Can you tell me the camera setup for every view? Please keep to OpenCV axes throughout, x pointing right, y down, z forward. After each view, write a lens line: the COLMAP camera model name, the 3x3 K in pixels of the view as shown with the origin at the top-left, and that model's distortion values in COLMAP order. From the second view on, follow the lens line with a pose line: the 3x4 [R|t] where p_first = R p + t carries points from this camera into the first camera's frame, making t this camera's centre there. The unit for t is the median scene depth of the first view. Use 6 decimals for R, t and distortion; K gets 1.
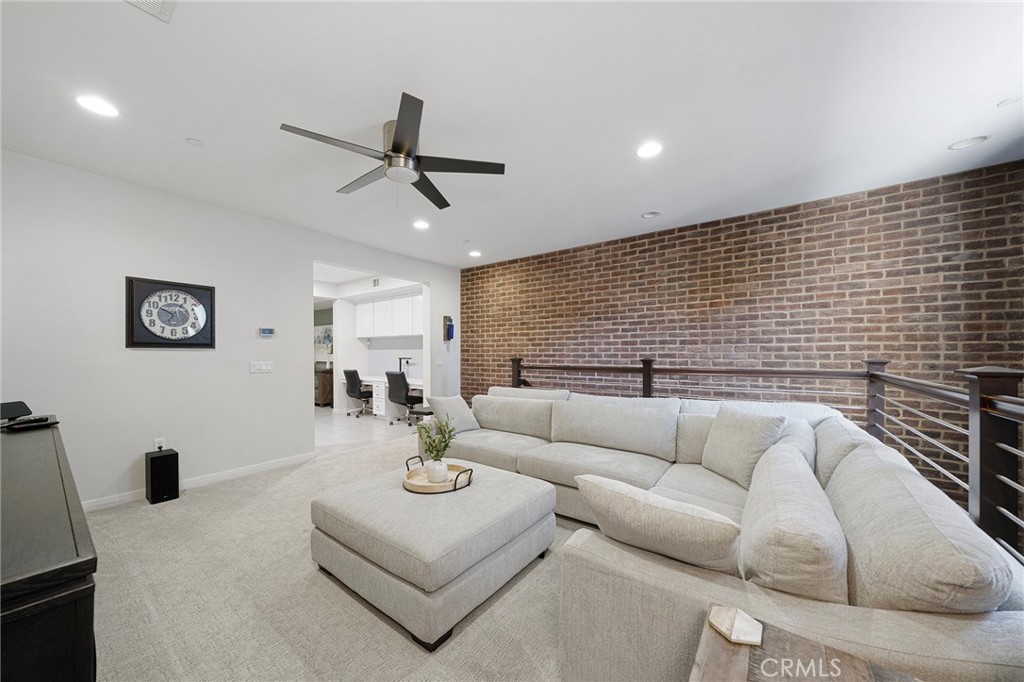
lens RADIAL K [[353.7, 0, 527.5], [0, 353.7, 356.0], [0, 0, 1]] dist [-0.001299, -0.000131]
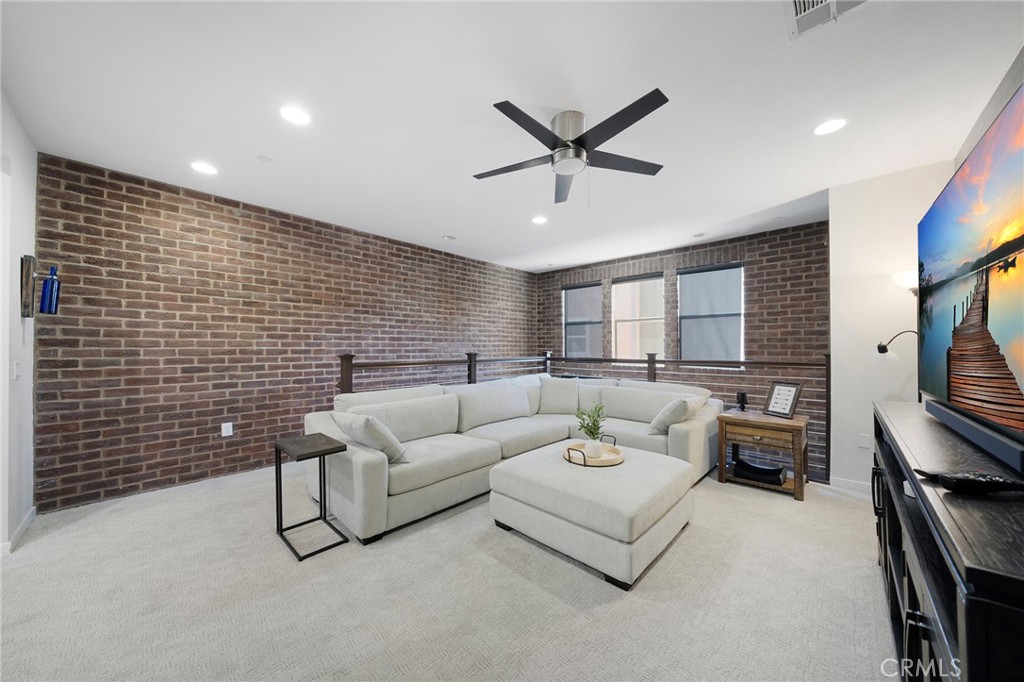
lens RADIAL K [[353.7, 0, 513.6], [0, 353.7, 343.7], [0, 0, 1]] dist [-0.001299, -0.000131]
pose [[0.129063, 0.014744, 0.991527, -0.685194], [0.008587, 0.999835, -0.015985, -0.002584], [-0.991599, 0.010578, 0.128915, 0.486930]]
